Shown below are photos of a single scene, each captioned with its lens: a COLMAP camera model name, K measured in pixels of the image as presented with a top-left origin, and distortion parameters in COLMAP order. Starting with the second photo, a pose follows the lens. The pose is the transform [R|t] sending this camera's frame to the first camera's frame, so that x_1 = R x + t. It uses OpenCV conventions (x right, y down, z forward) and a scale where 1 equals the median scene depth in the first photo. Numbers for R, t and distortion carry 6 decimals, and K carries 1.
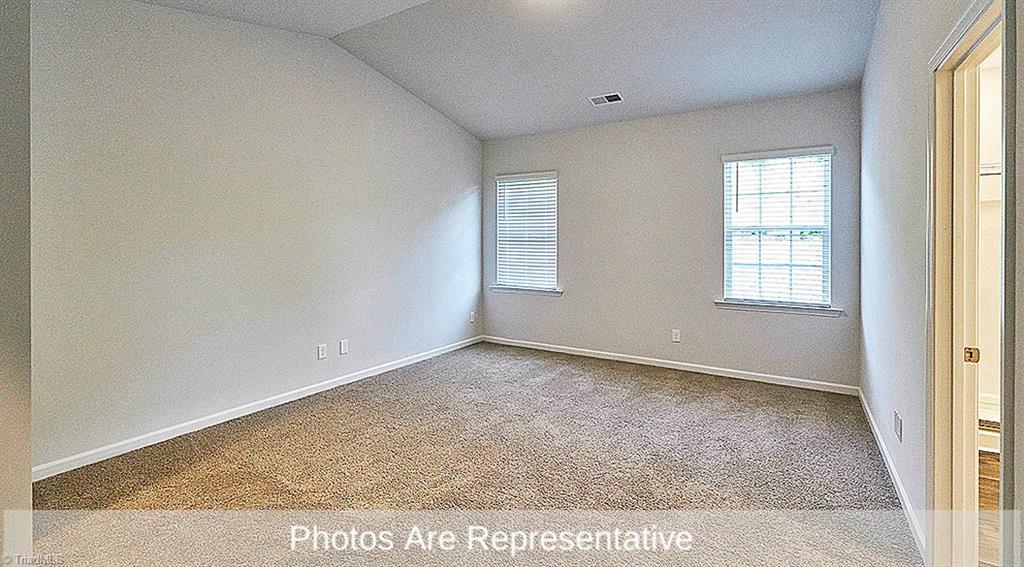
lens RADIAL K [[457.2, 0, 513.5], [0, 457.2, 255.8], [0, 0, 1]] dist [0.000094, 0.000067]
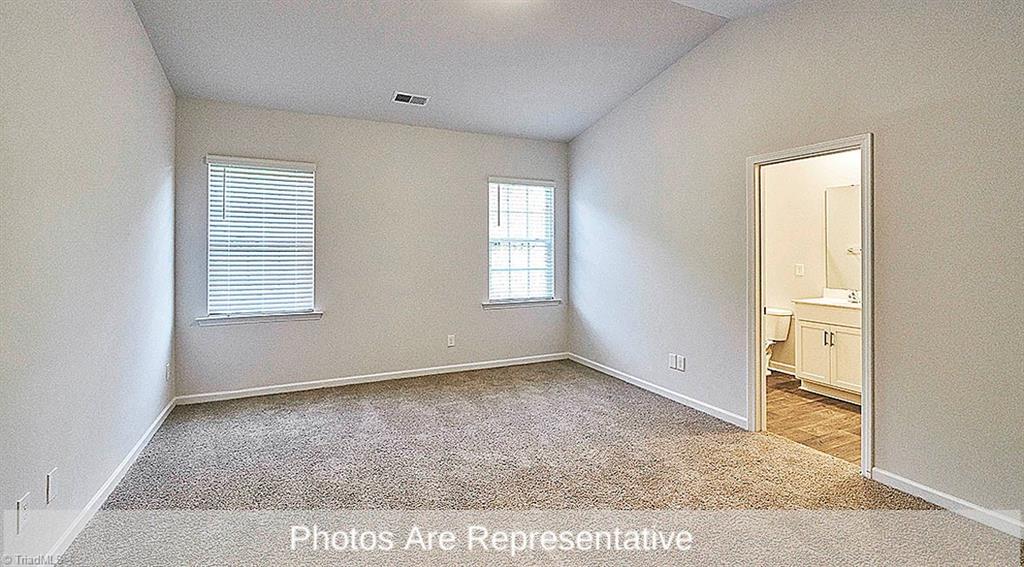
lens RADIAL K [[457.2, 0, 513.5], [0, 457.2, 255.8], [0, 0, 1]] dist [0.000094, 0.000067]
pose [[0.538095, -0.009137, 0.842835, -0.484242], [0.026651, 0.999626, -0.006178, -0.010048], [-0.842463, 0.025787, 0.538137, 0.331250]]
